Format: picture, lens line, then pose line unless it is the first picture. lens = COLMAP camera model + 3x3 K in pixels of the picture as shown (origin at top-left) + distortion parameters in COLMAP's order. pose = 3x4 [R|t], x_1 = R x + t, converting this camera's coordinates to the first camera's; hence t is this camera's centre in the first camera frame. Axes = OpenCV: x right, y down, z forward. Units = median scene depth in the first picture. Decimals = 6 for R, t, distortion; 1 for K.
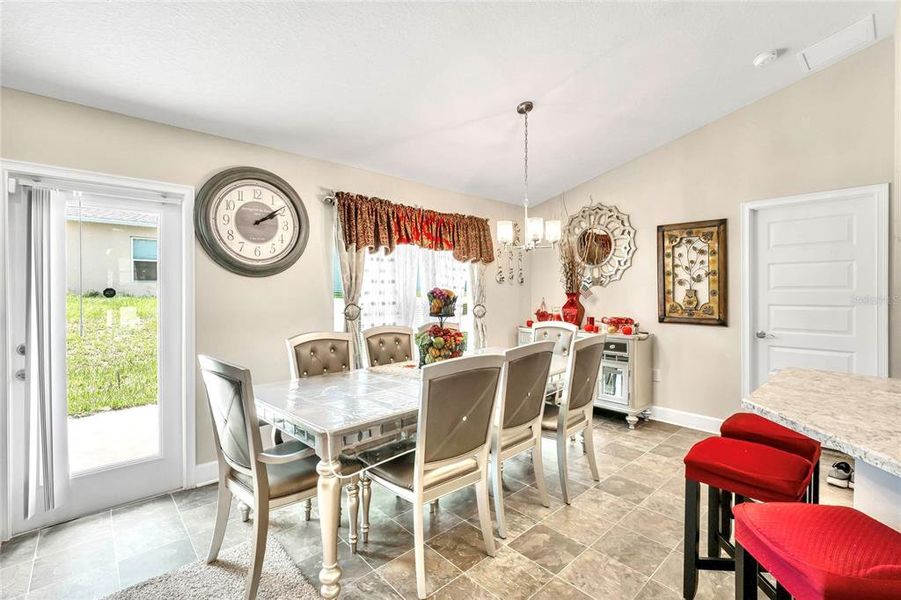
lens RADIAL K [[439.5, 0, 437.9], [0, 439.5, 283.4], [0, 0, 1]] dist [0.020895, -0.000197]
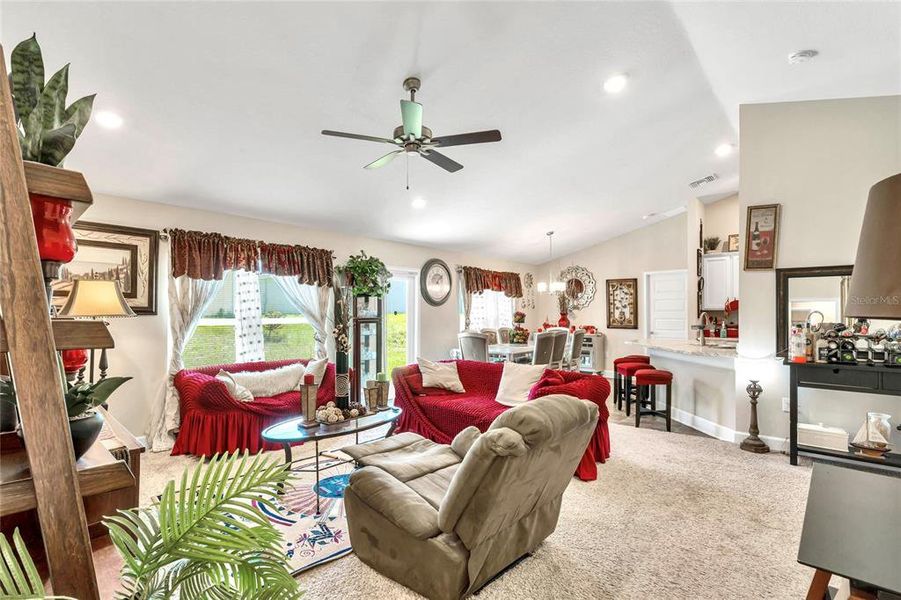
lens RADIAL K [[398.1, 0, 450.5], [0, 398.1, 300.0], [0, 0, 1]] dist [-0.002023, -0.000121]
pose [[0.996996, 0.002916, 0.077397, -0.367131], [-0.001838, 0.999900, -0.013994, -0.012973], [-0.077430, 0.013810, 0.996902, -0.787219]]
